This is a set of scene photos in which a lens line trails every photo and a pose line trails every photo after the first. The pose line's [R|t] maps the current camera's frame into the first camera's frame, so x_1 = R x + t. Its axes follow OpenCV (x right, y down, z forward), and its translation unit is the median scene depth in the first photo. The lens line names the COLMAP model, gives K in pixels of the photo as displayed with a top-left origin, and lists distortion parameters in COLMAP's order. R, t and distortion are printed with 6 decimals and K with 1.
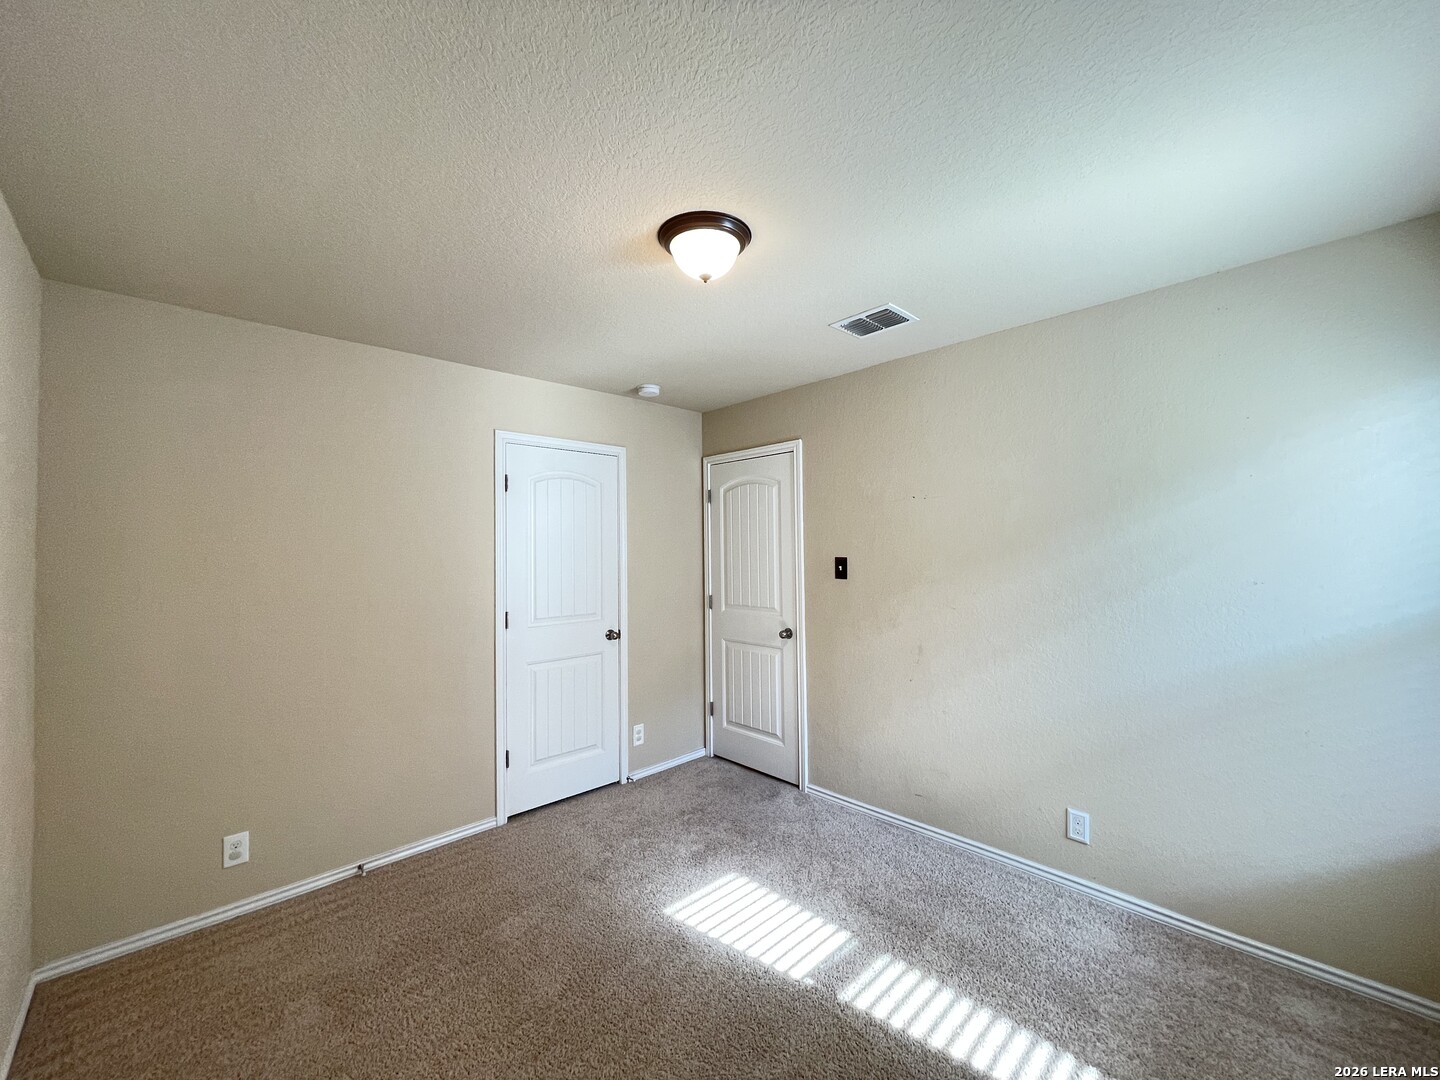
lens RADIAL K [[581.3, 0, 725.2], [0, 581.3, 537.1], [0, 0, 1]] dist [0.003246, -0.000084]
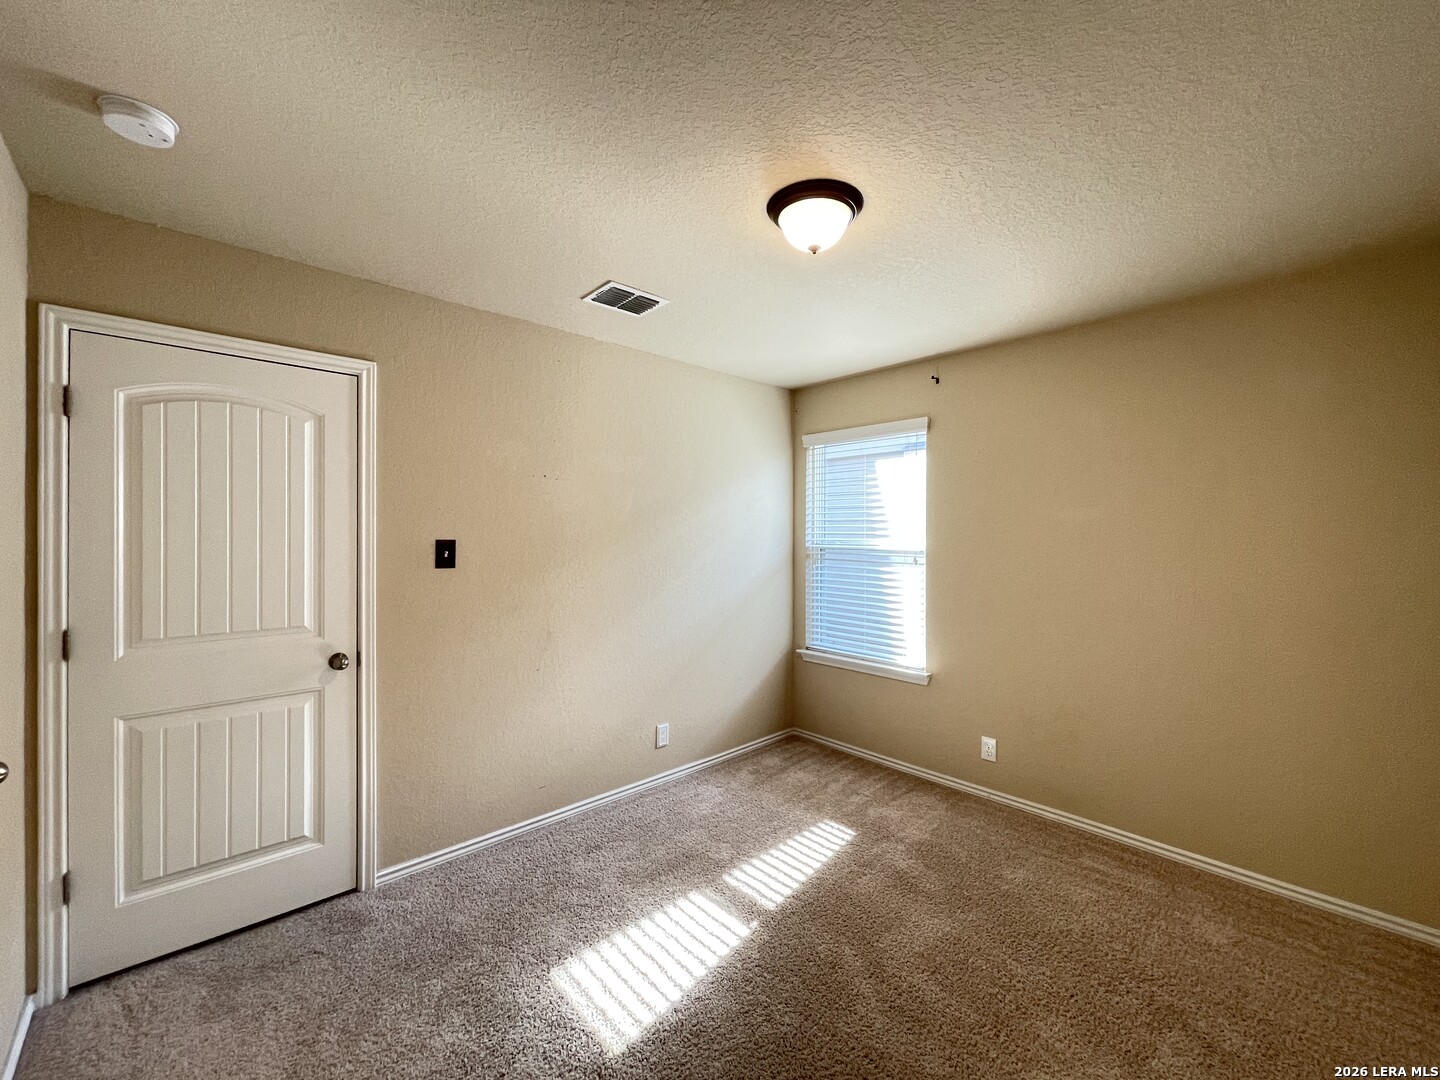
lens RADIAL K [[581.3, 0, 725.2], [0, 581.3, 537.1], [0, 0, 1]] dist [0.003246, -0.000084]
pose [[0.016789, 0.007782, 0.999829, -0.560495], [-0.024713, 0.999667, -0.007366, 0.027565], [-0.999554, -0.024585, 0.016976, 0.619430]]
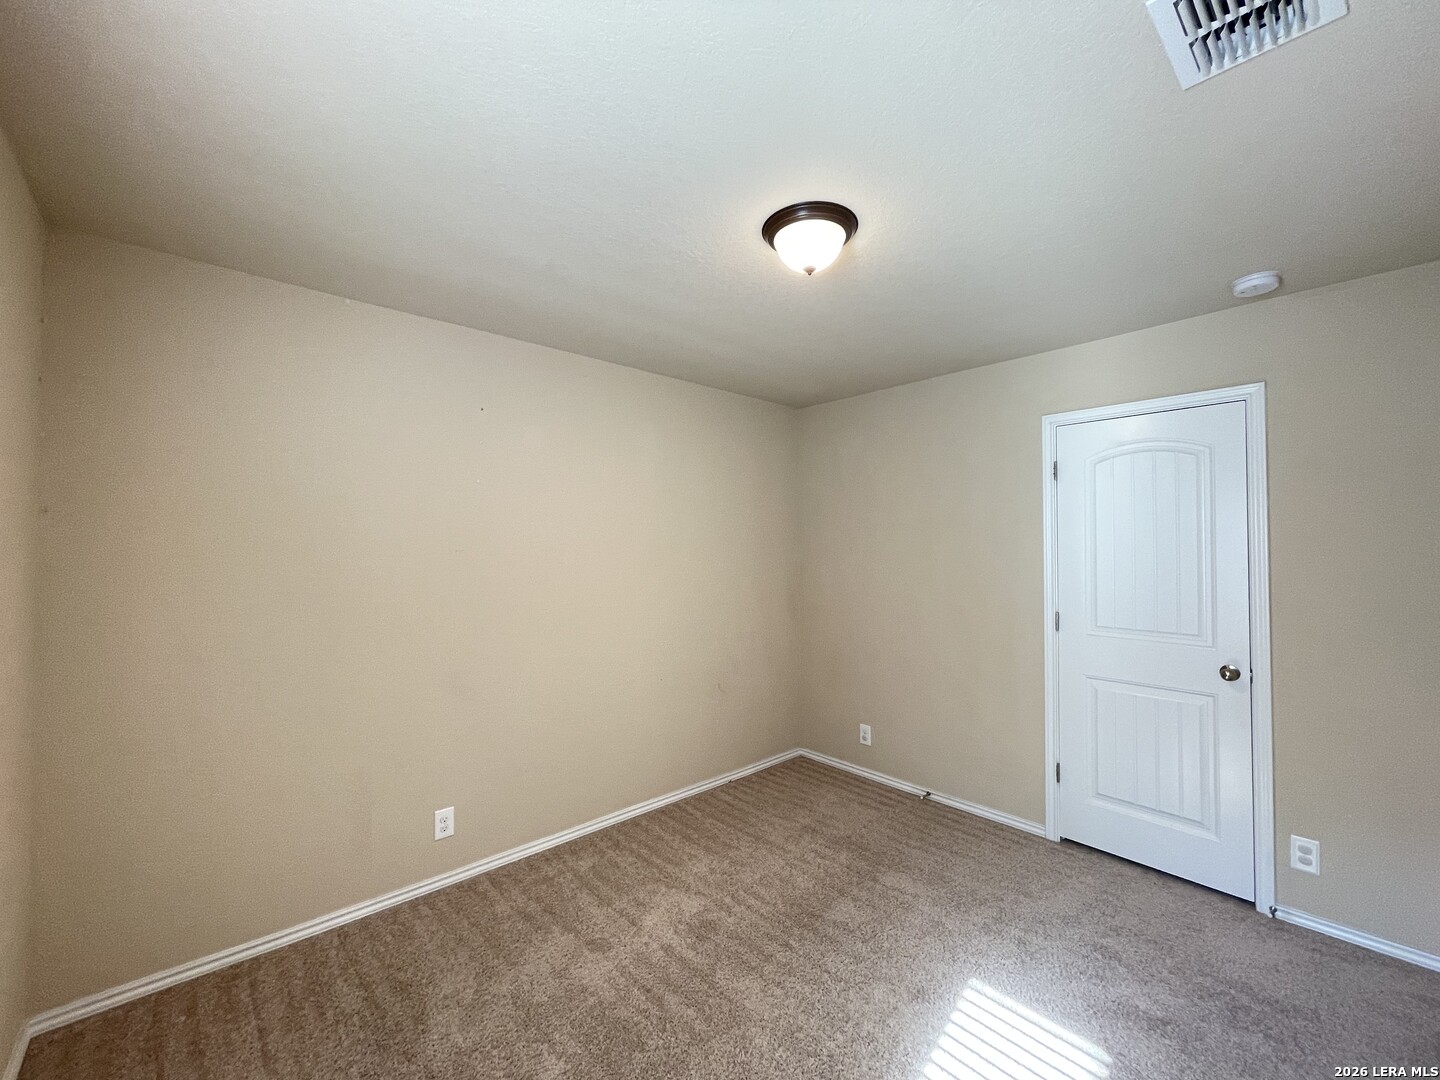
lens RADIAL K [[581.3, 0, 725.2], [0, 581.3, 537.1], [0, 0, 1]] dist [0.003246, -0.000084]
pose [[-0.020068, -0.004890, -0.999787, 0.524269], [0.023367, 0.999713, -0.005359, 0.003671], [0.999526, -0.023469, -0.019948, 0.479171]]
